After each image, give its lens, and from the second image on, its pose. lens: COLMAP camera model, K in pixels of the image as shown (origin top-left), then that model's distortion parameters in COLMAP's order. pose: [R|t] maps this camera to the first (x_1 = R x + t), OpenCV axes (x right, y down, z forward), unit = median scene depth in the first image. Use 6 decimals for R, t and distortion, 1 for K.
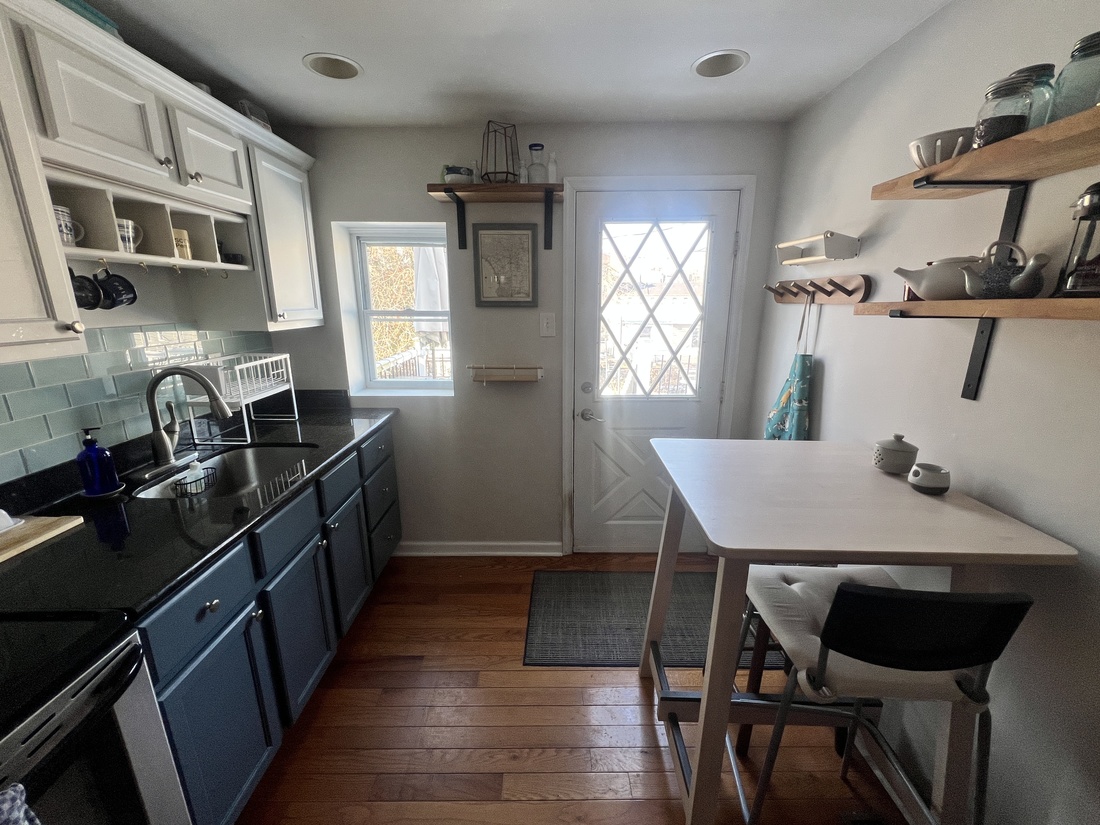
lens RADIAL K [[443.8, 0, 550.0], [0, 443.8, 411.8], [0, 0, 1]] dist [0.000198, 0.000033]
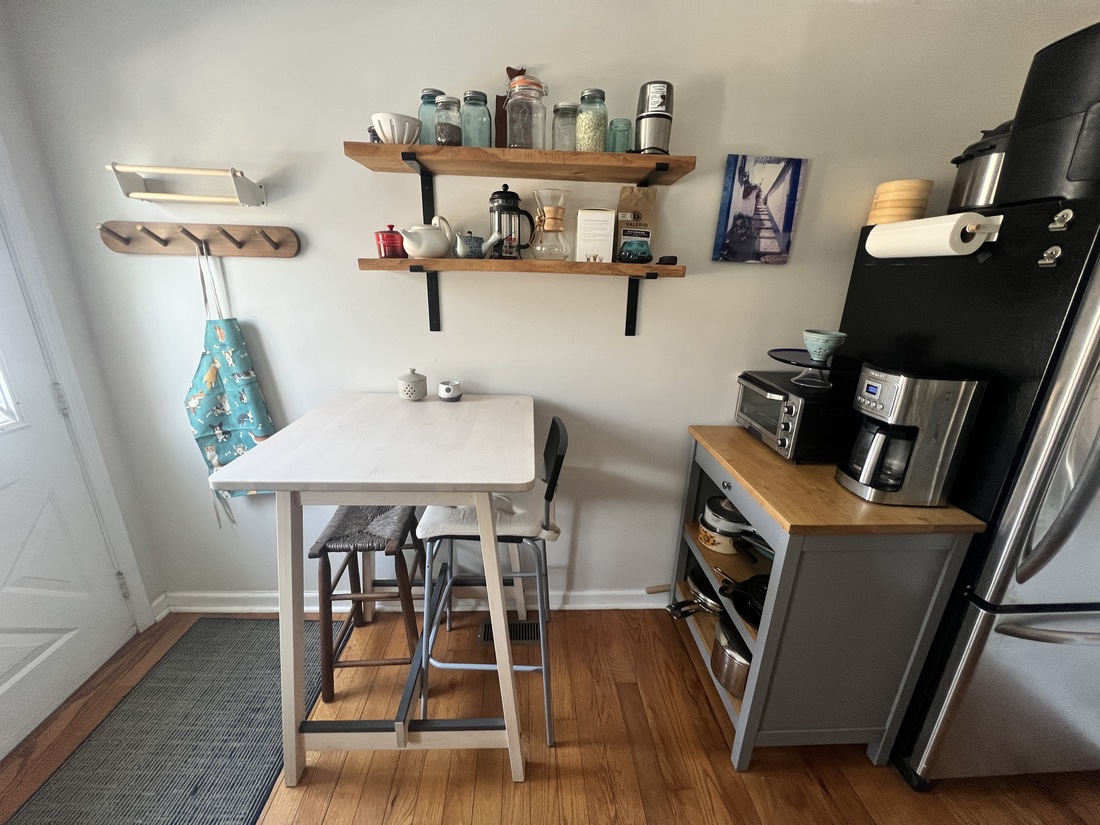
lens RADIAL K [[443.1, 0, 550.1], [0, 443.1, 409.2], [0, 0, 1]] dist [-0.004004, 0.000495]
pose [[-0.051640, -0.316564, 0.947164, -0.299723], [0.216094, 0.922418, 0.320075, -0.107313], [-0.975006, 0.221205, 0.020774, 0.429055]]
